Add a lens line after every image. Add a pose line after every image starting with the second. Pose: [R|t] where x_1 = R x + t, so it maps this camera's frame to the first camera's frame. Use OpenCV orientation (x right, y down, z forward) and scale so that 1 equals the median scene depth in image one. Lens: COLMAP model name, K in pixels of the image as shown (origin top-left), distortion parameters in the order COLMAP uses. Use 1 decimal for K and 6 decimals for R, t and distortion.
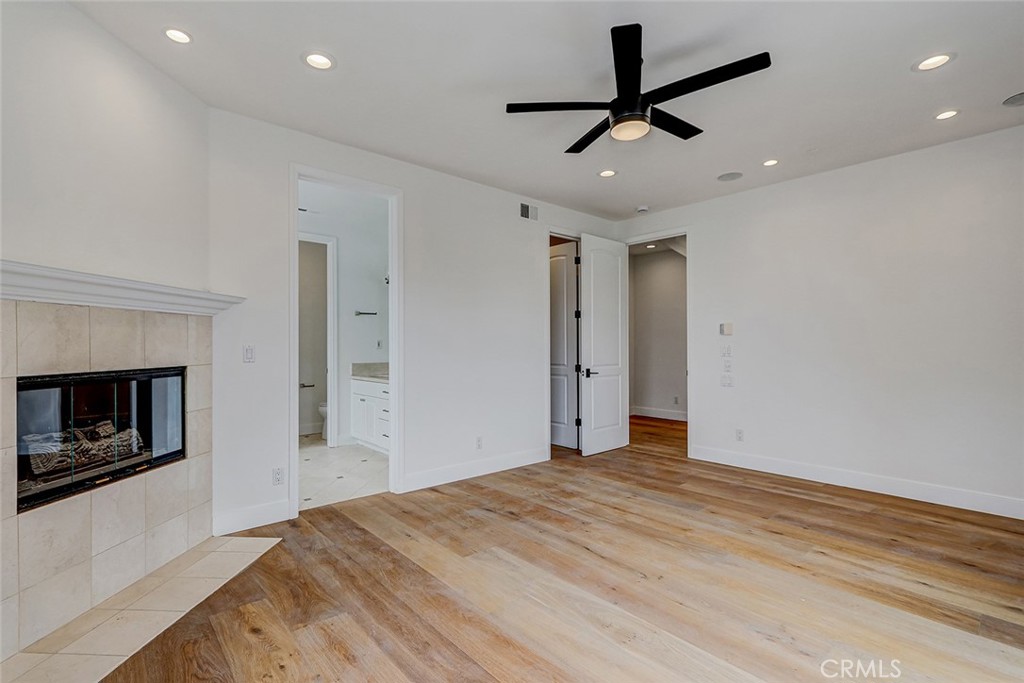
lens RADIAL K [[469.4, 0, 511.1], [0, 469.4, 340.9], [0, 0, 1]] dist [0.000430, -0.001847]
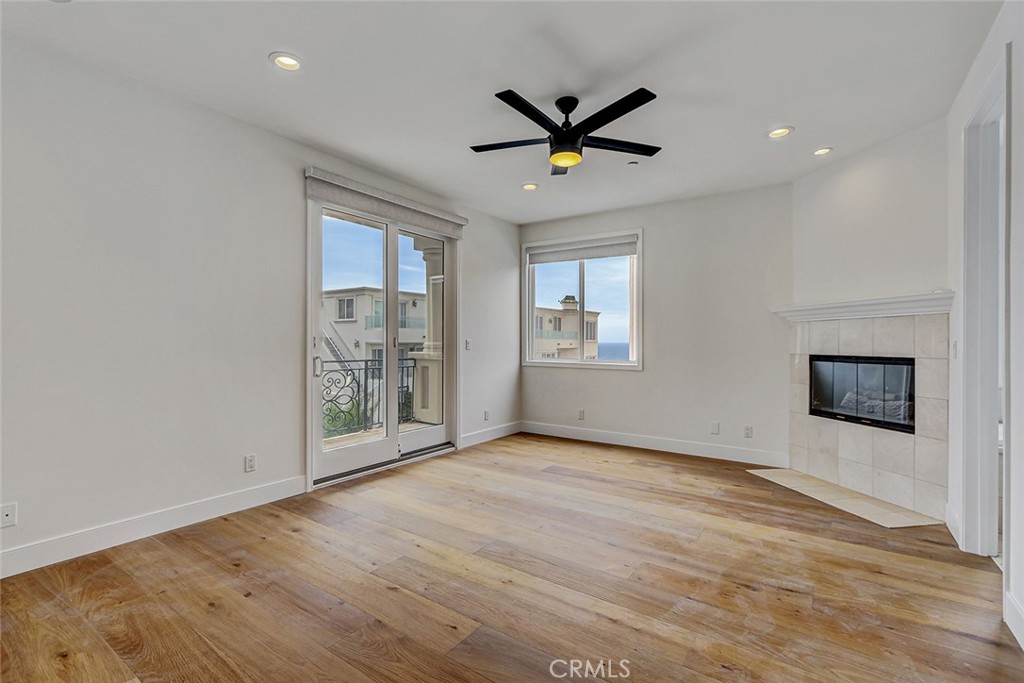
lens RADIAL K [[469.4, 0, 508.9], [0, 469.4, 340.9], [0, 0, 1]] dist [0.000430, -0.001847]
pose [[-0.971454, -0.000319, -0.237230, 0.610789], [0.002173, 0.999945, -0.010239, 0.019184], [0.237220, -0.010463, -0.971400, 1.925142]]
